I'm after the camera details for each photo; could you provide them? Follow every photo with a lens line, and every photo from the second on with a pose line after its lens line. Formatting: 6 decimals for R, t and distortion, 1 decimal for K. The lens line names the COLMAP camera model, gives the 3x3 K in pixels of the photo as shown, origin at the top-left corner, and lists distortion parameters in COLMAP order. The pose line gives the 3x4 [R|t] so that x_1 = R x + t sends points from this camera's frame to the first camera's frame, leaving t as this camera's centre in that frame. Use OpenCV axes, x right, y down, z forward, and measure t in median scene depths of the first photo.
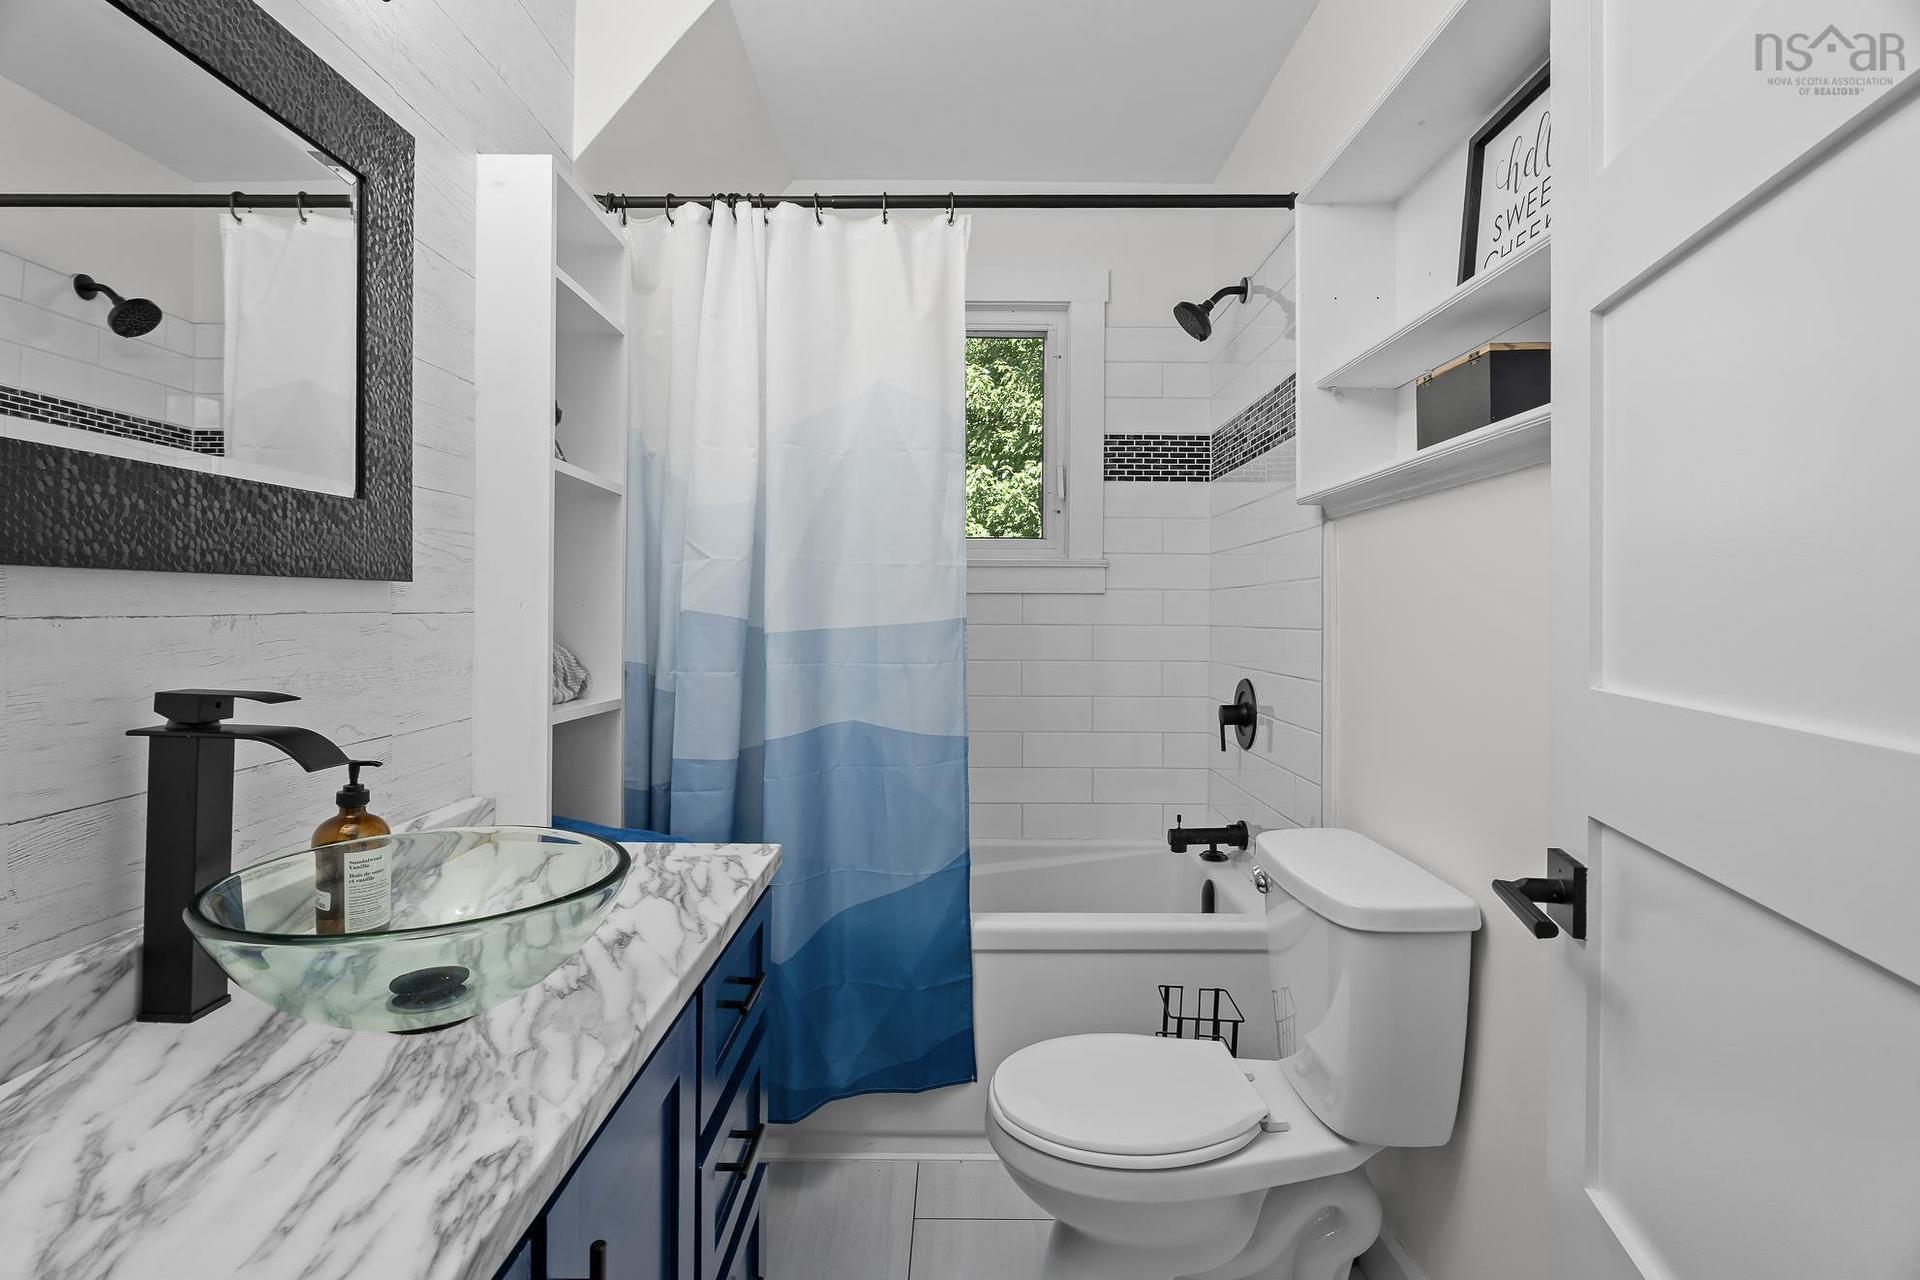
lens RADIAL K [[915.3, 0, 993.7], [0, 915.3, 617.5], [0, 0, 1]] dist [-0.008816, -0.000490]
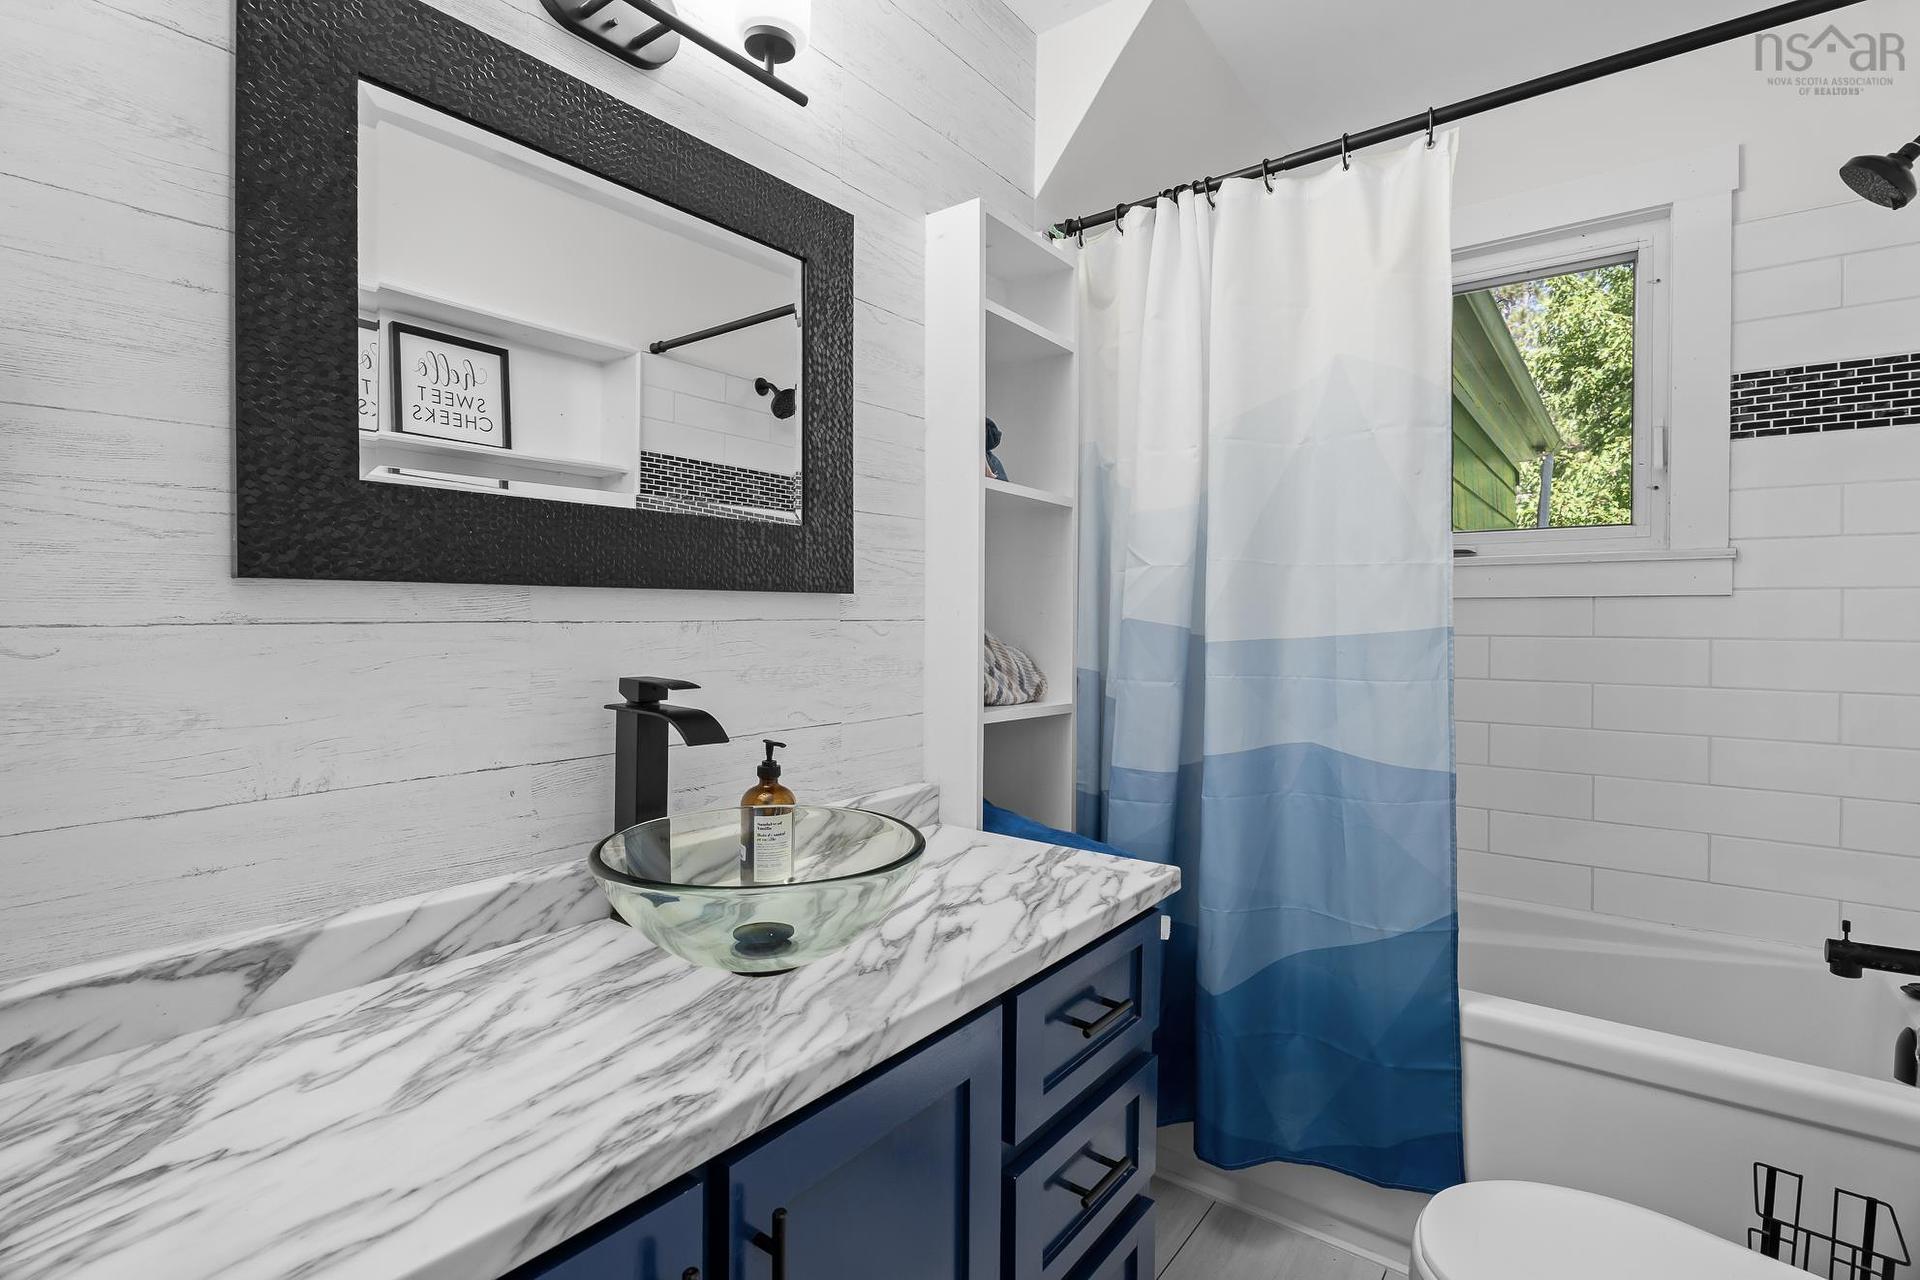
lens RADIAL K [[915.3, 0, 963.7], [0, 915.3, 631.8], [0, 0, 1]] dist [-0.008816, -0.000490]
pose [[0.790796, 0.007110, -0.612039, 0.132267], [-0.004293, 0.999972, 0.006068, 0.001534], [0.612065, -0.002171, 0.790805, 0.100928]]
